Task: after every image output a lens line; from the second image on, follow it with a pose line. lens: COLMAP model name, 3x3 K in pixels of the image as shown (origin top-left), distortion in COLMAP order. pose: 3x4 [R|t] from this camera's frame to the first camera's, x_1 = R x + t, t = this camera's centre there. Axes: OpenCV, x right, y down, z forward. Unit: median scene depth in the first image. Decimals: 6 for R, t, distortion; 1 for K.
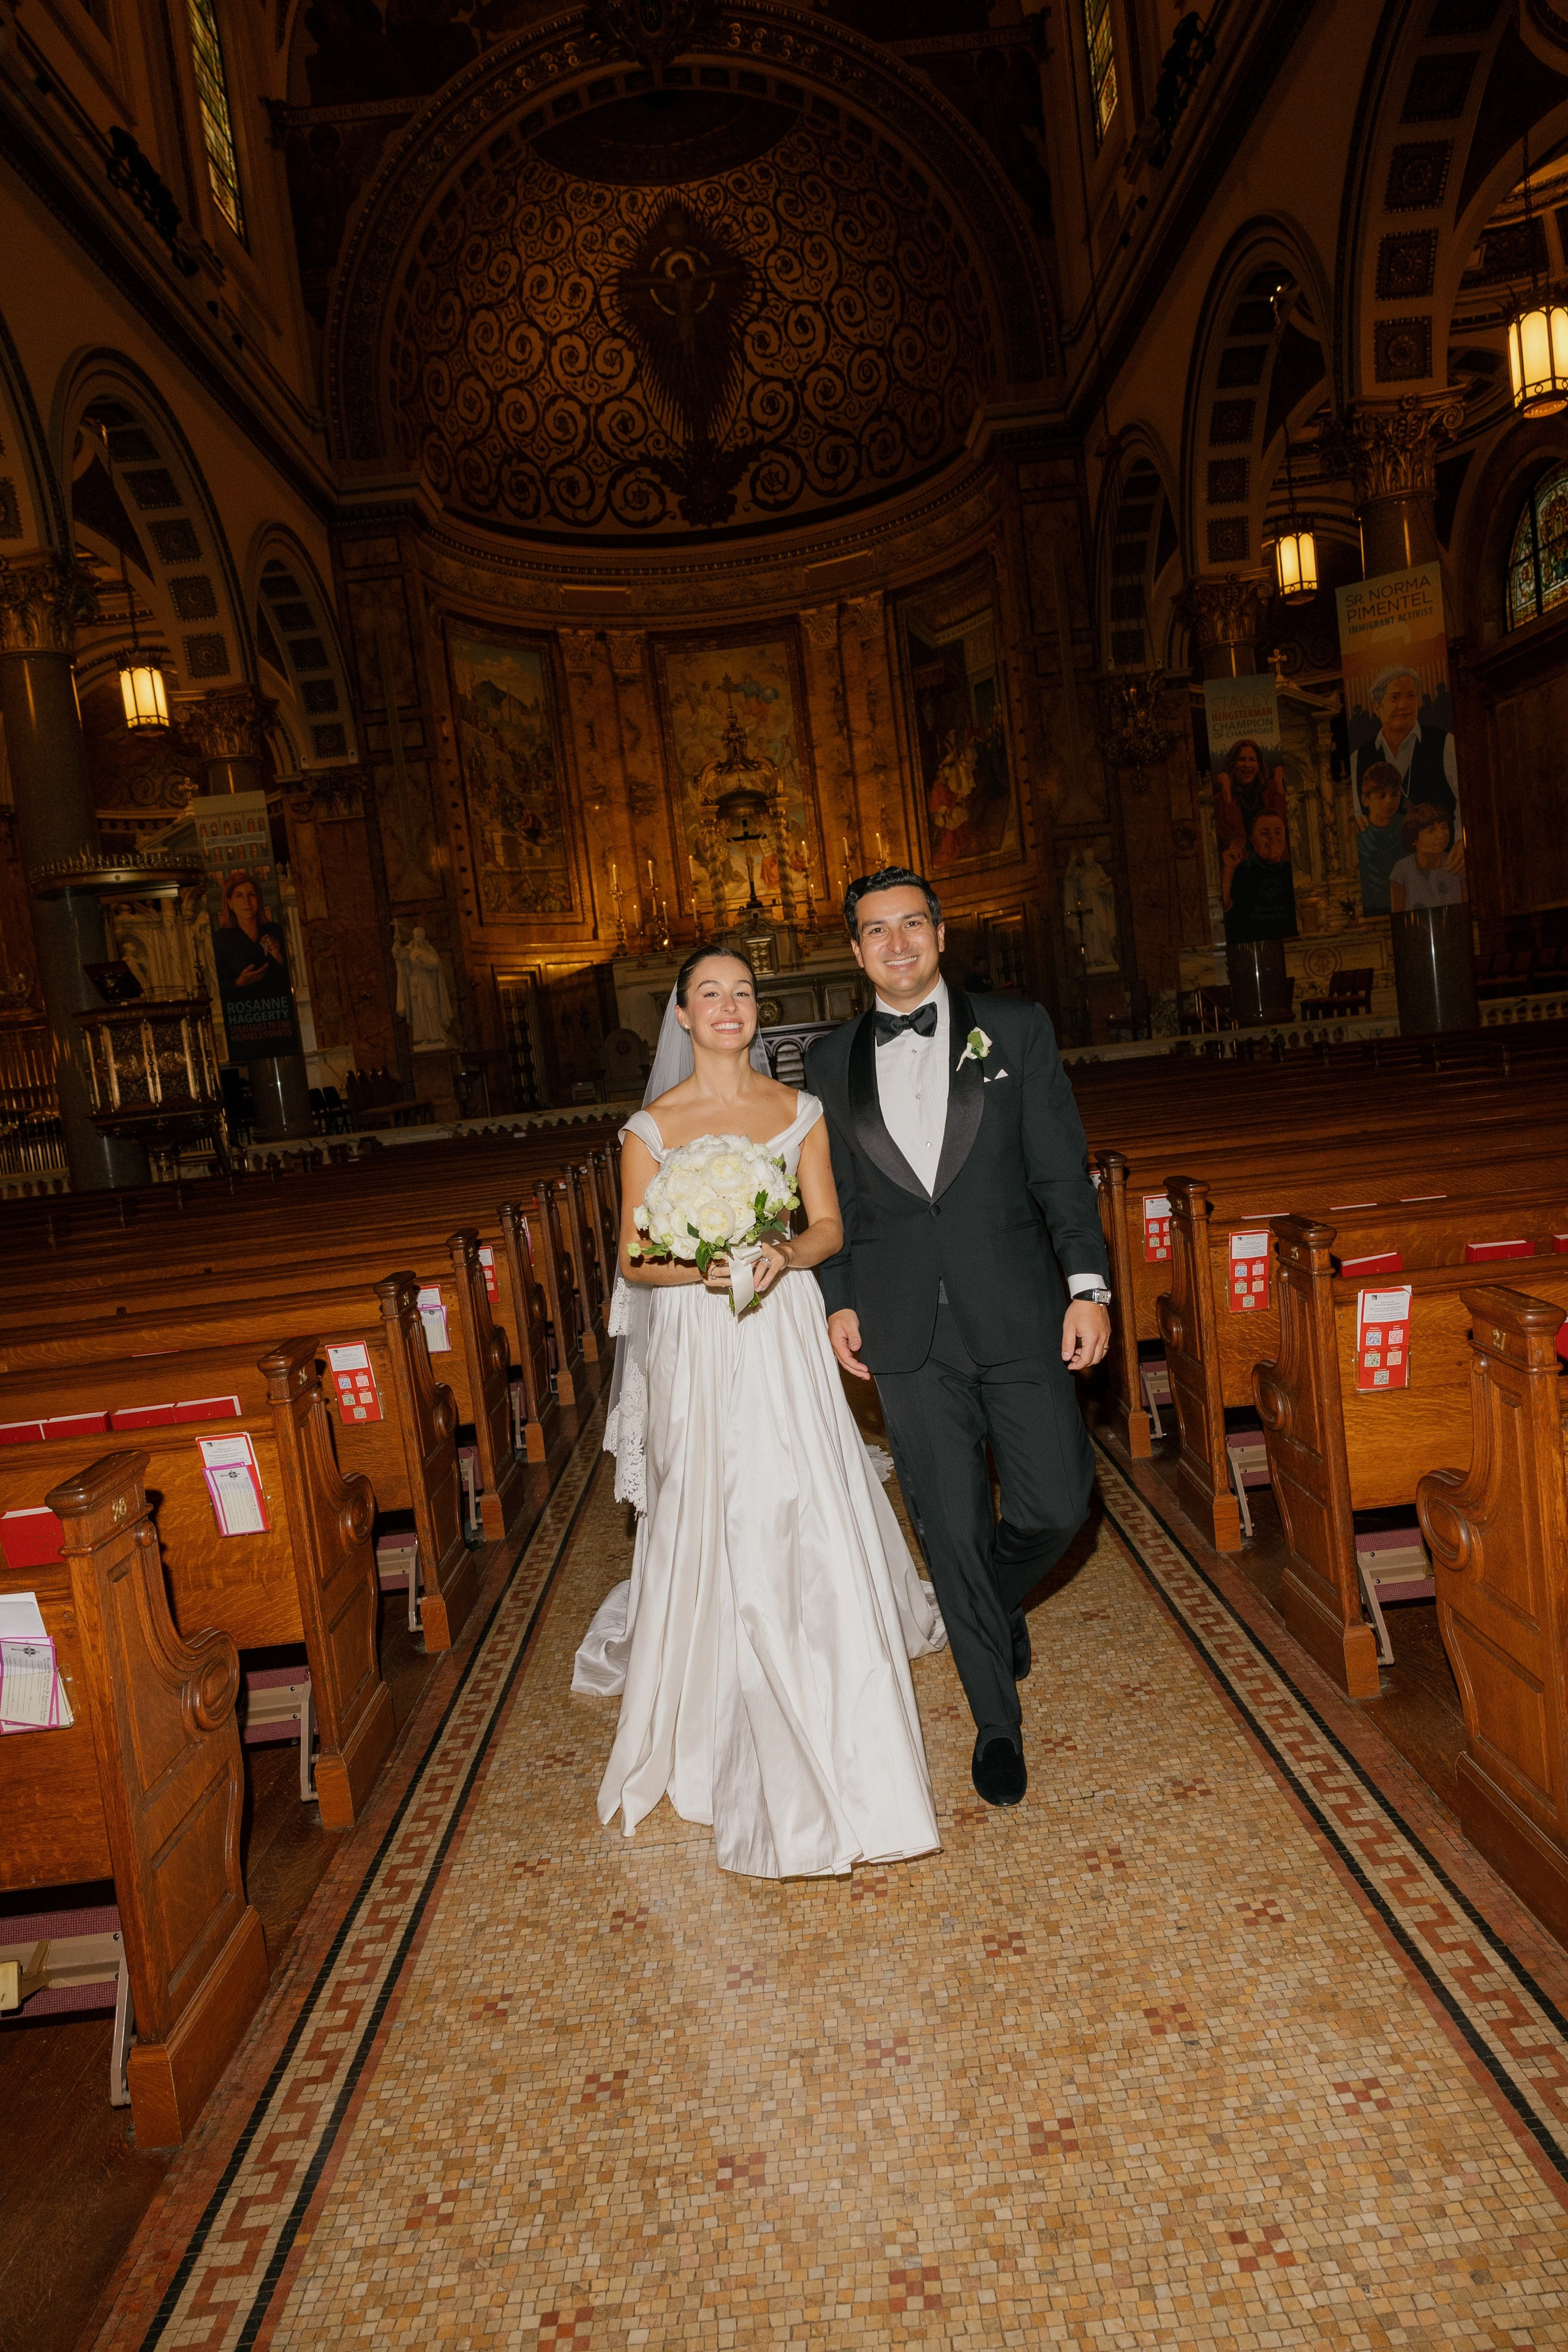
lens RADIAL K [[1583.8, 0, 789.8], [0, 1583.8, 1169.0], [0, 0, 1]] dist [-0.003058, 0.008230]
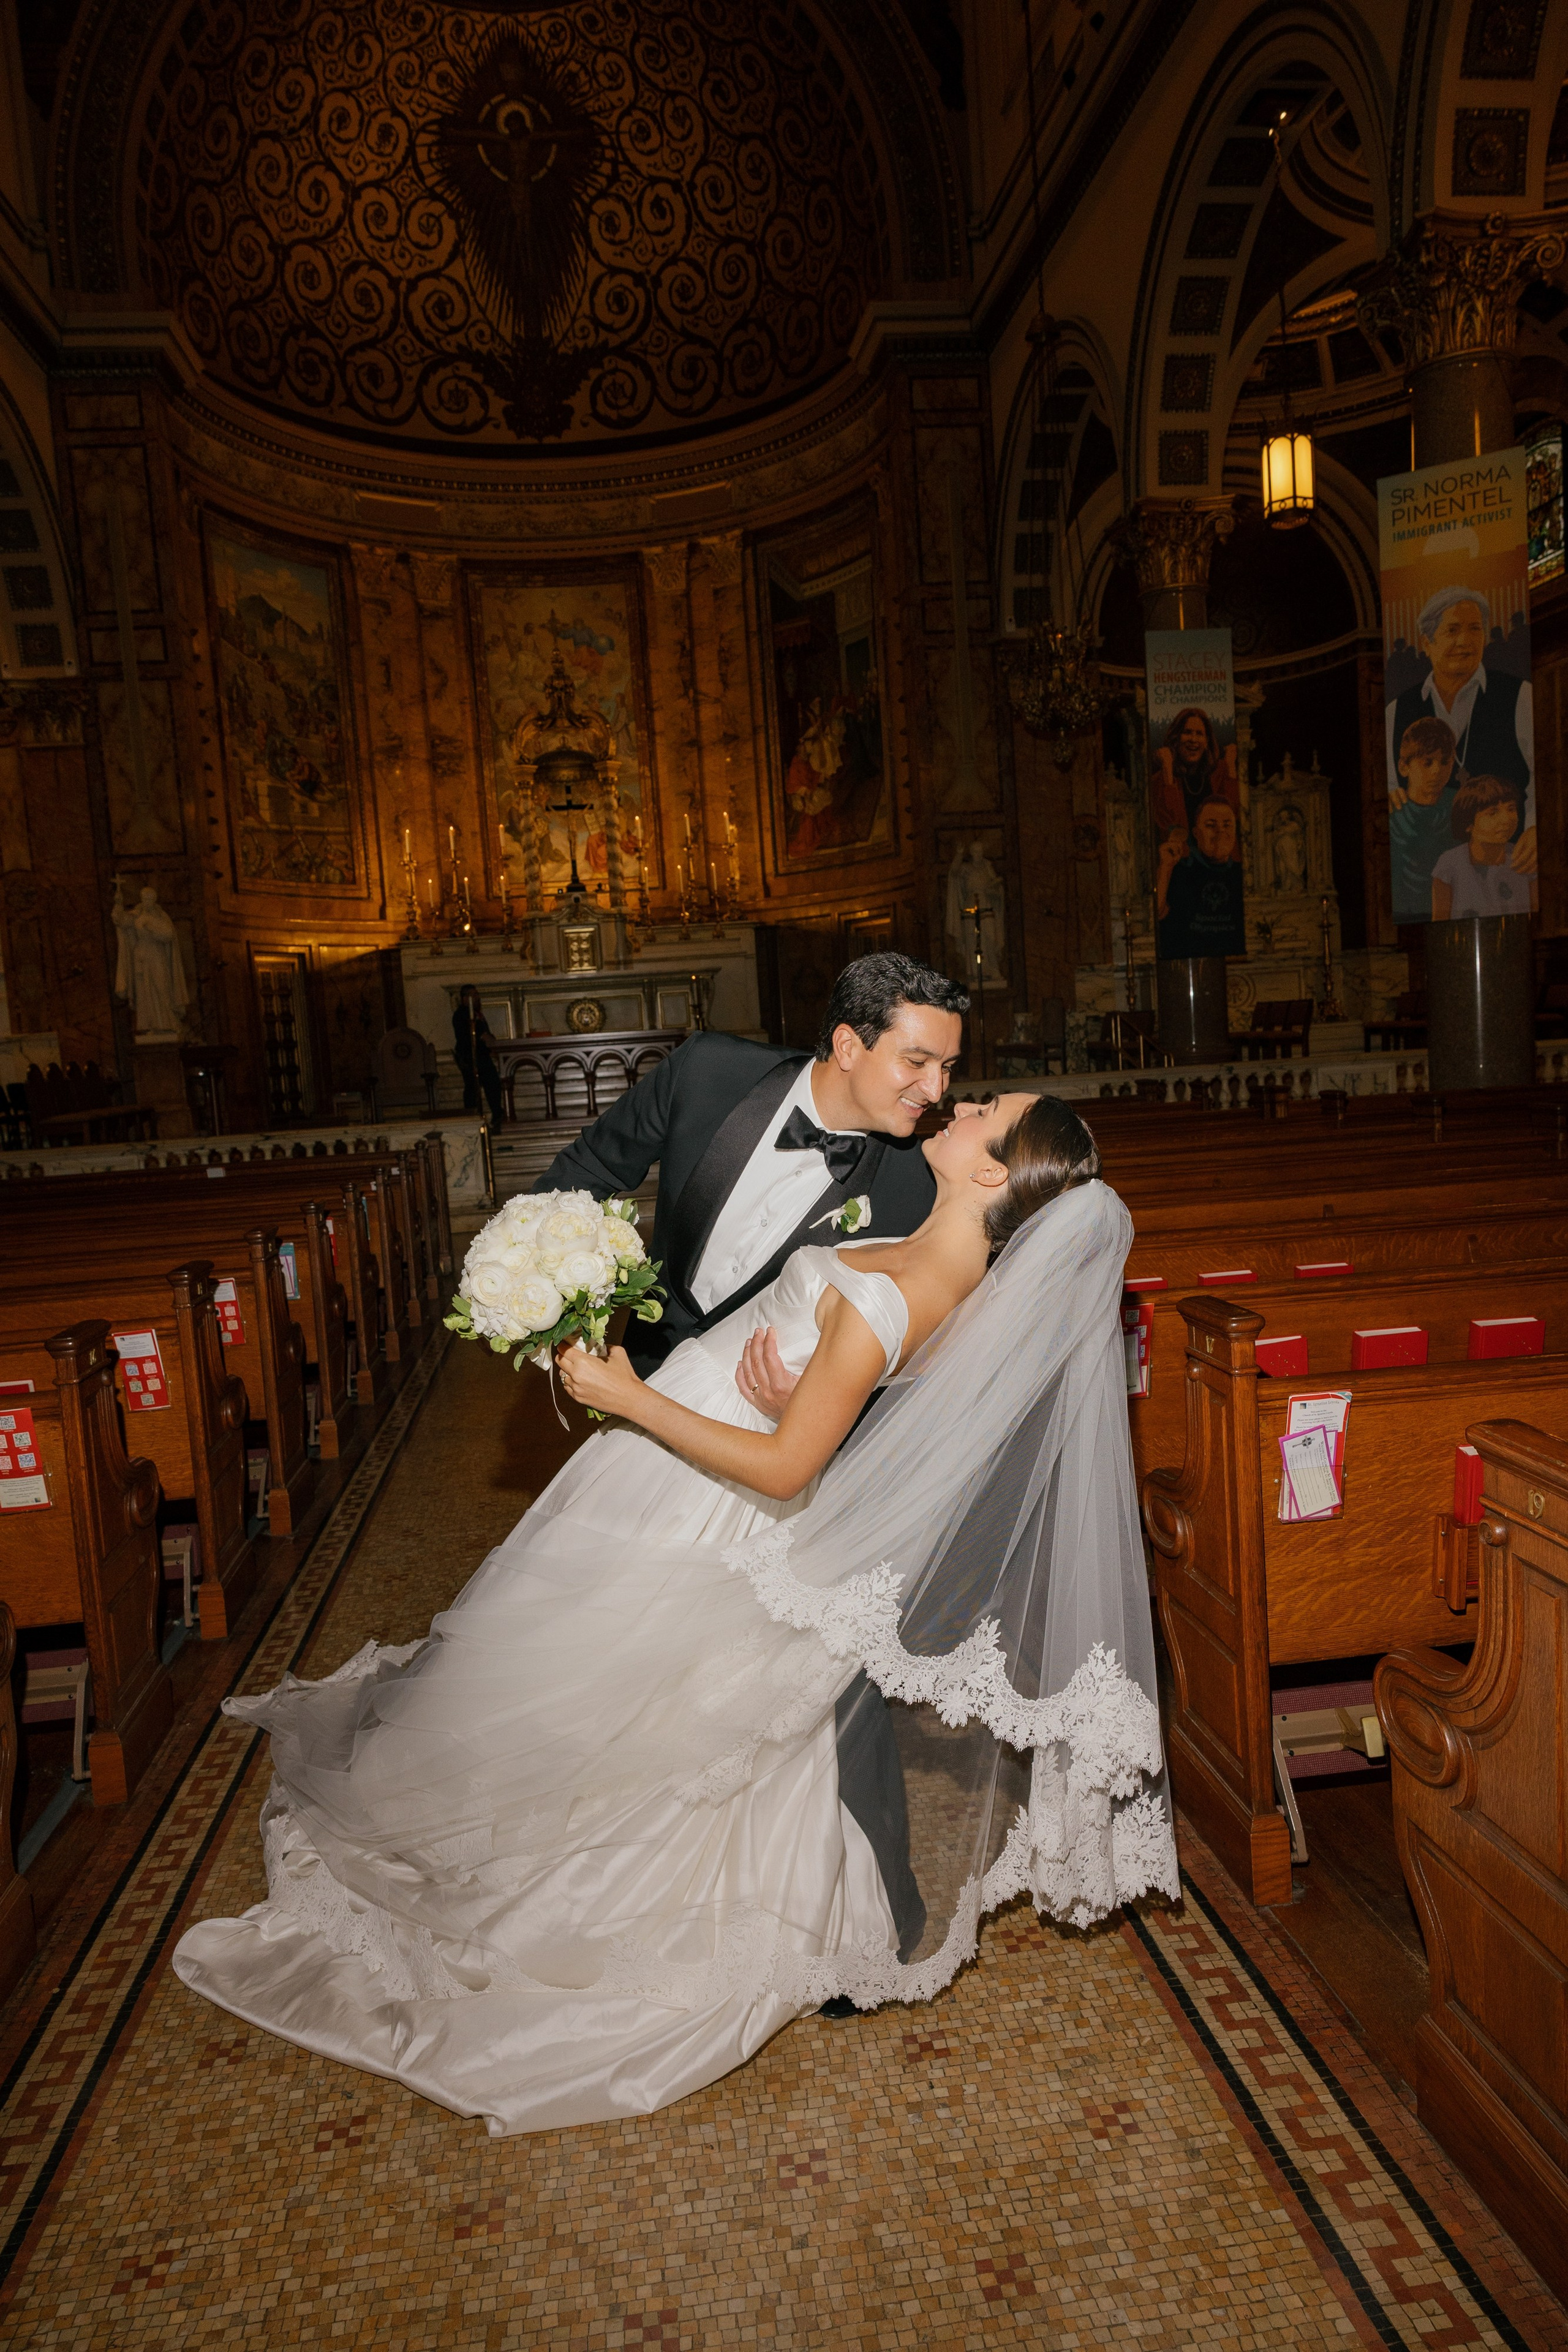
lens RADIAL K [[1575.5, 0, 786.2], [0, 1575.5, 1170.7], [0, 0, 1]] dist [0.006631, -0.002931]
pose [[0.992825, 0.038054, 0.113362, -0.000694], [-0.037284, 0.999265, -0.008903, -0.013672], [-0.113618, 0.004612, 0.993514, 0.156299]]
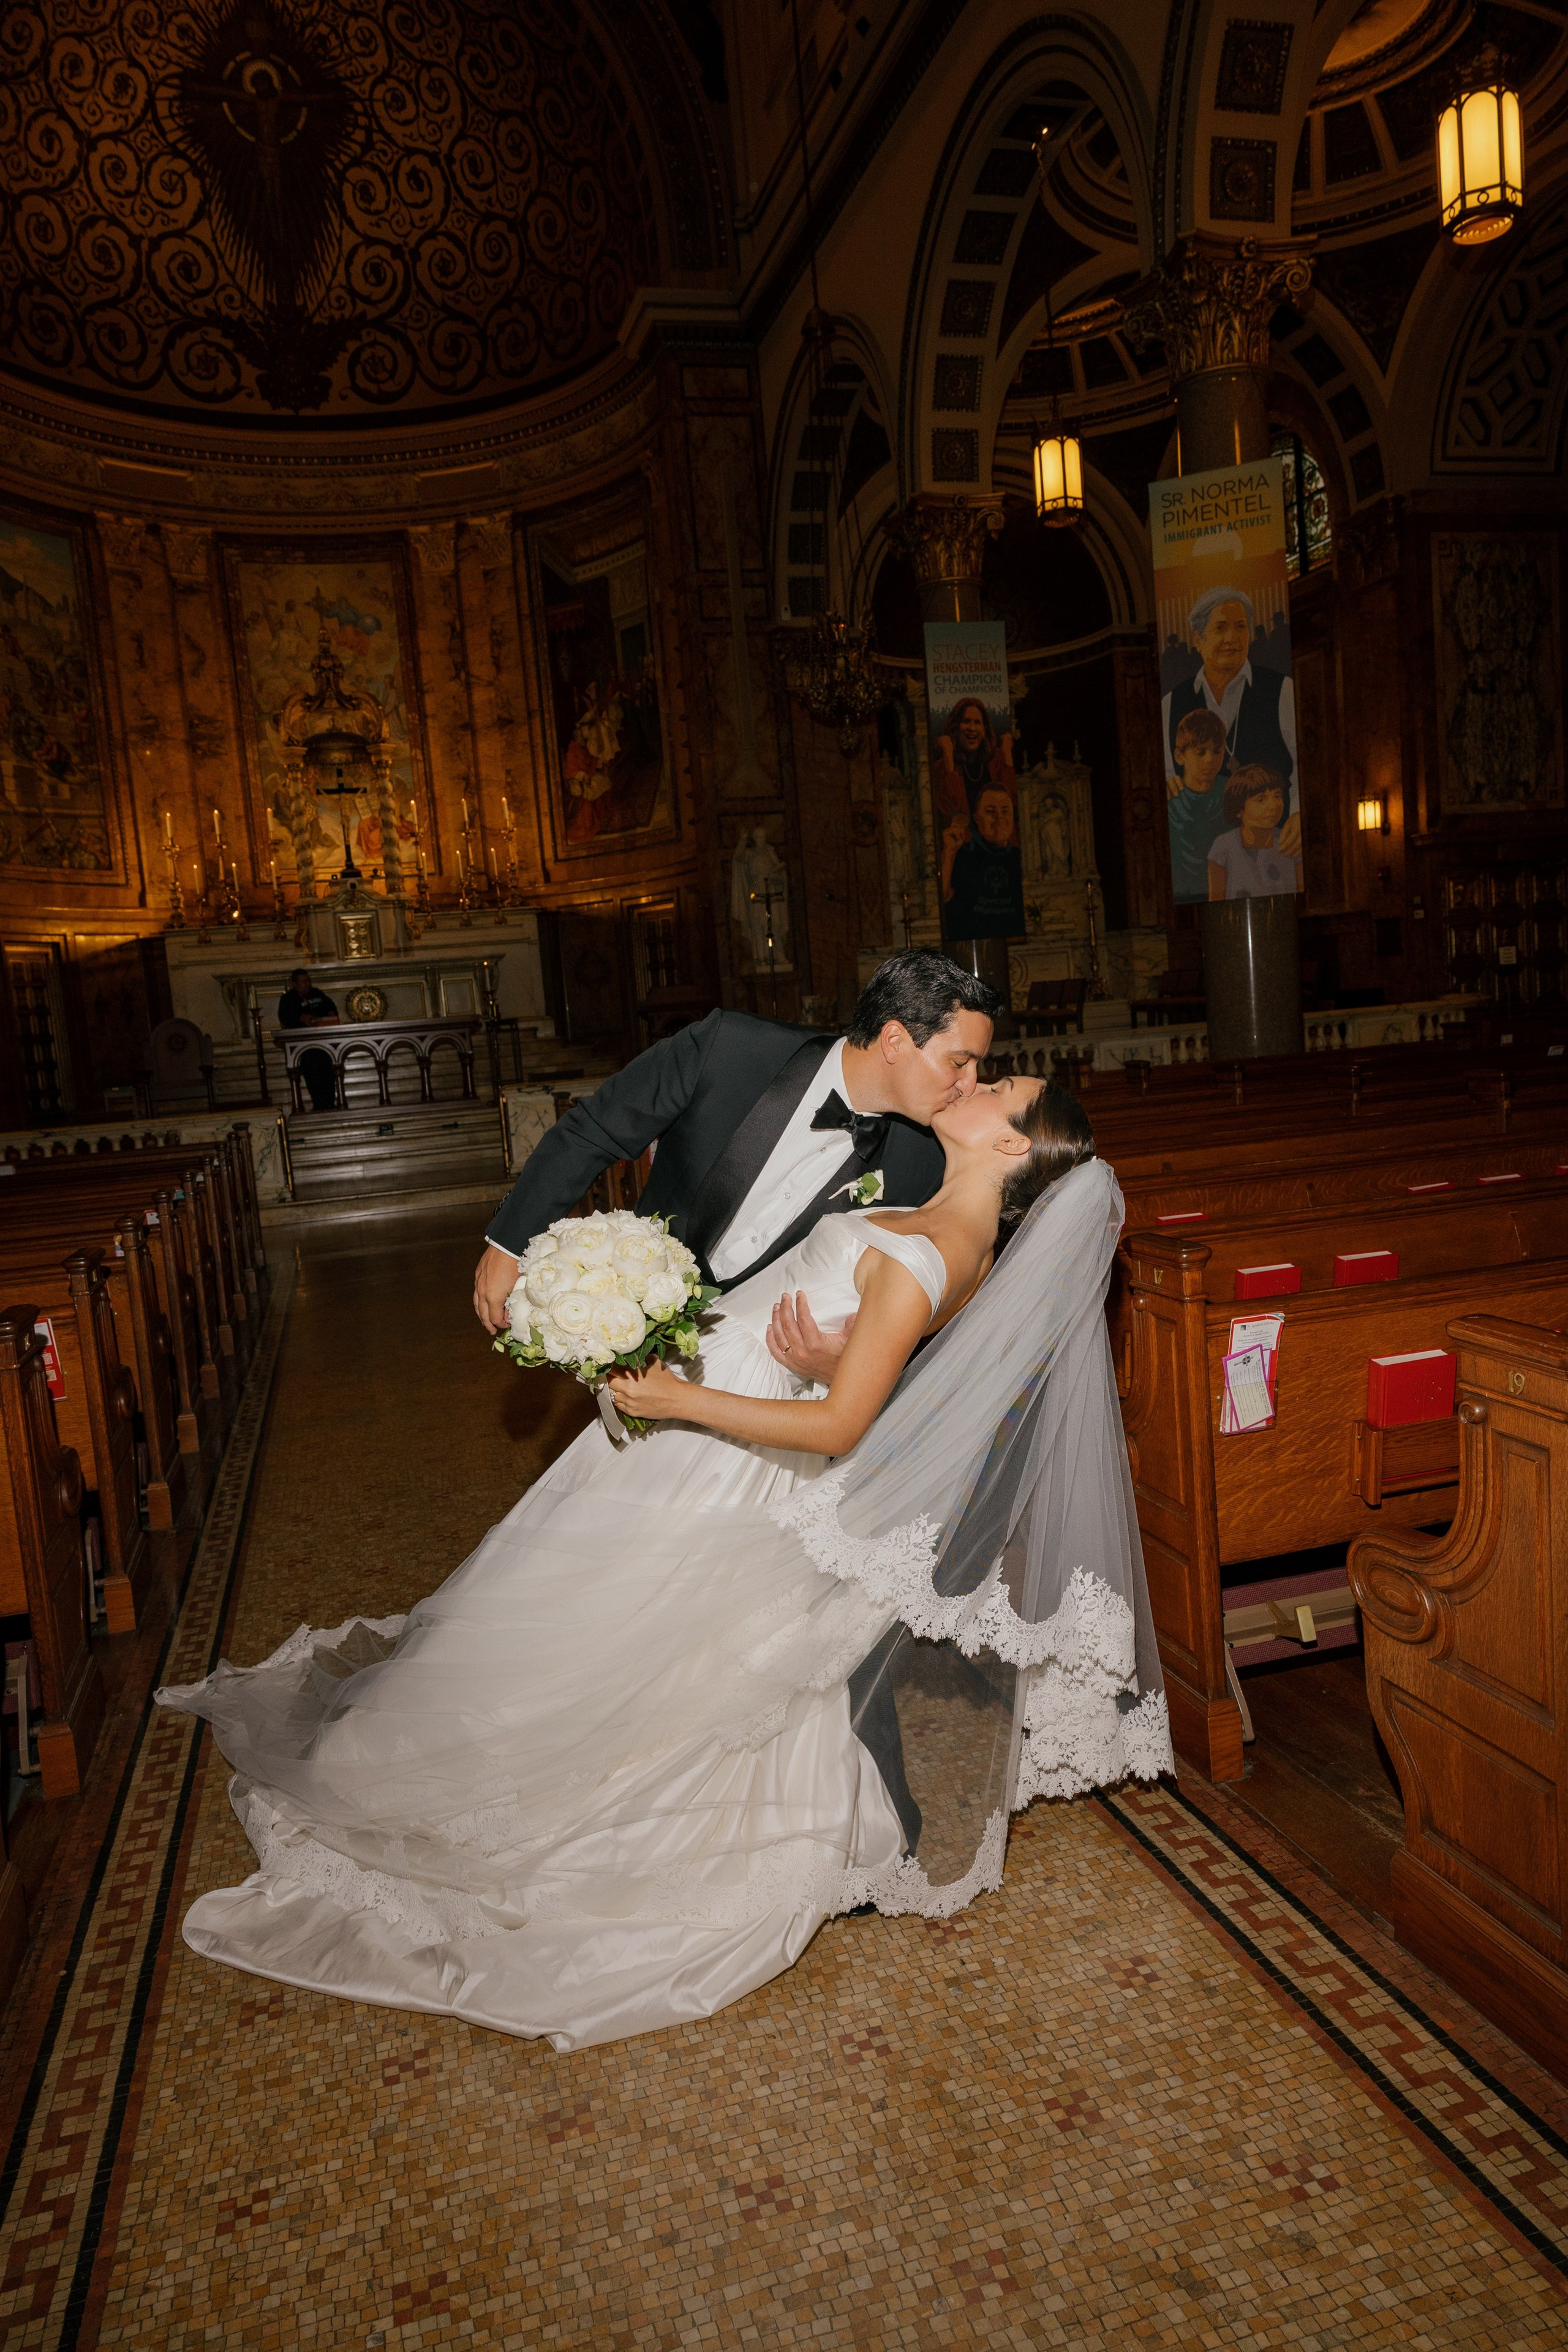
lens RADIAL K [[1575.5, 0, 782.2], [0, 1575.5, 1163.9], [0, 0, 1]] dist [0.006631, -0.002931]
pose [[0.966413, 0.009522, 0.256817, -0.014431], [-0.007620, 0.999936, -0.008402, -0.011408], [-0.256881, 0.006163, 0.966423, 0.153784]]
